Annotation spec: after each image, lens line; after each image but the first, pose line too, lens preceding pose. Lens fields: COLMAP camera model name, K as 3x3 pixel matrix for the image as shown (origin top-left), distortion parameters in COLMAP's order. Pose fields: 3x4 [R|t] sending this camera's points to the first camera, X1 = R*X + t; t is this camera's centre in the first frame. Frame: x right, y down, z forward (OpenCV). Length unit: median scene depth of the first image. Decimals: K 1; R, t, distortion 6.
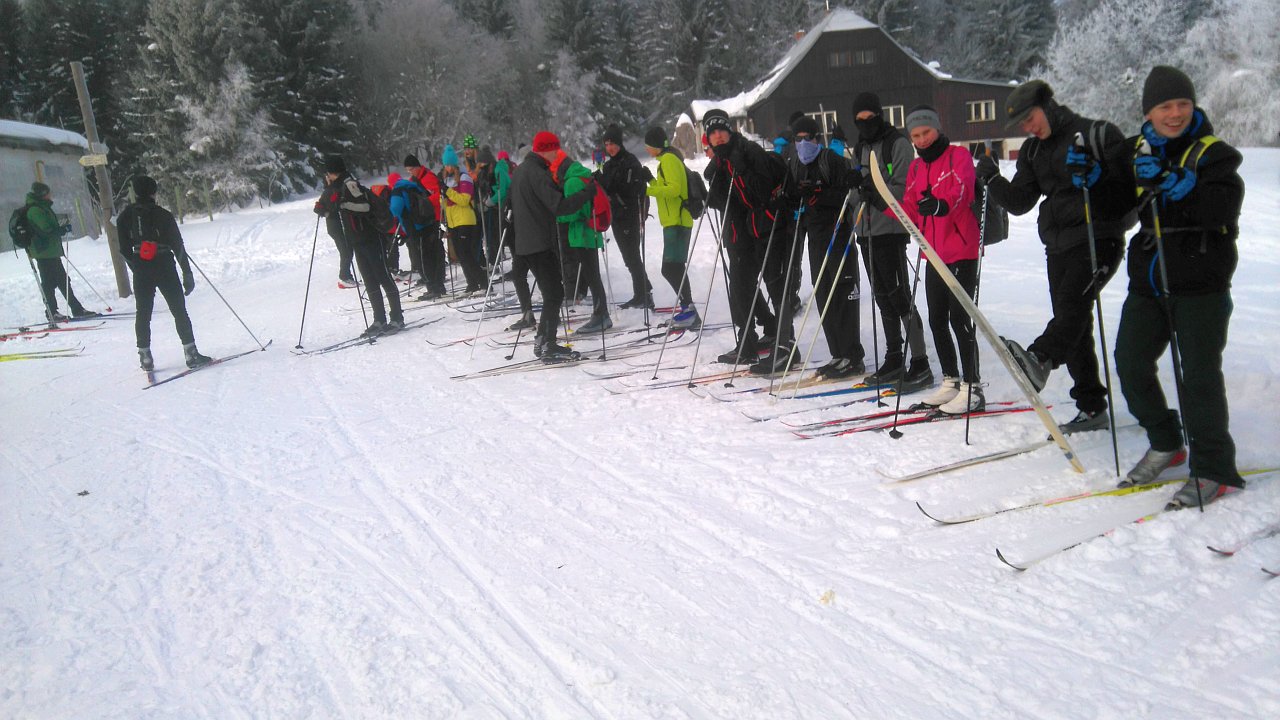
lens RADIAL K [[917.4, 0, 682.6], [0, 917.4, 387.3], [0, 0, 1]] dist [0.120619, -0.158557]
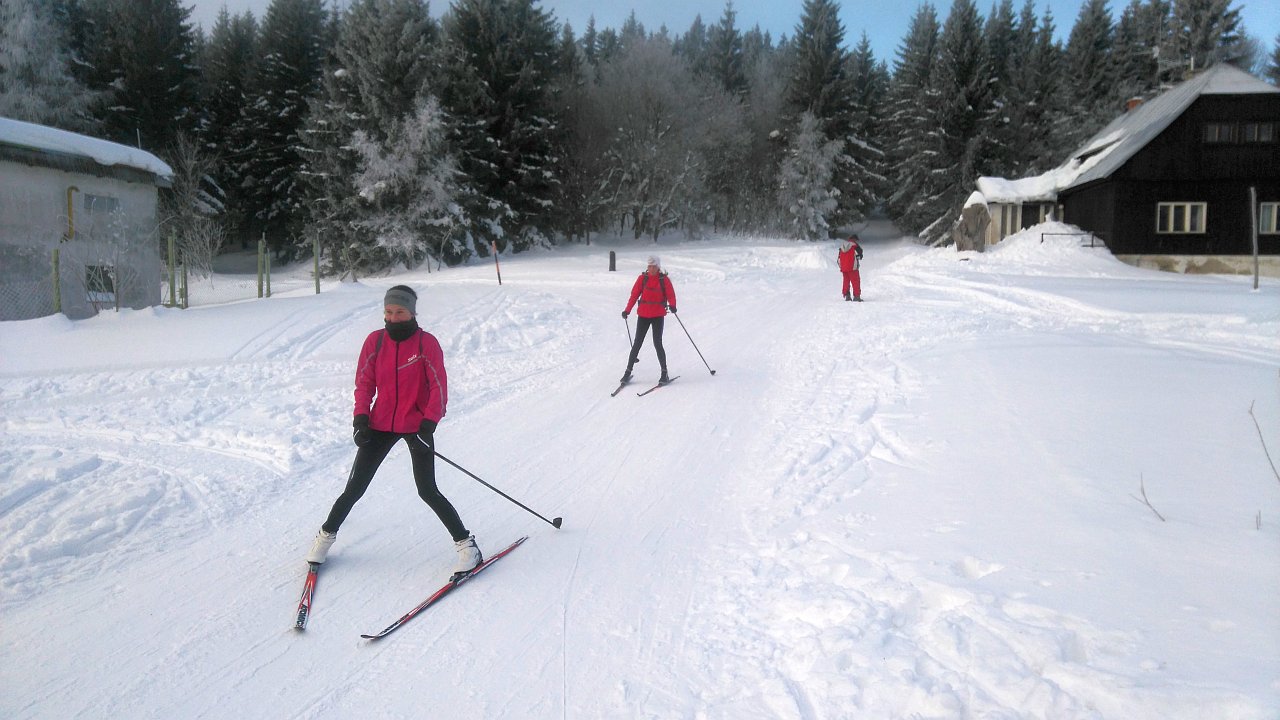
lens RADIAL K [[957.2, 0, 676.4], [0, 957.2, 339.5], [0, 0, 1]] dist [0.123832, -0.195604]
pose [[0.974458, 0.099585, -0.201280, -0.060788], [-0.126034, 0.984352, -0.123156, -0.049730], [0.185866, 0.145378, 0.971761, 0.205009]]
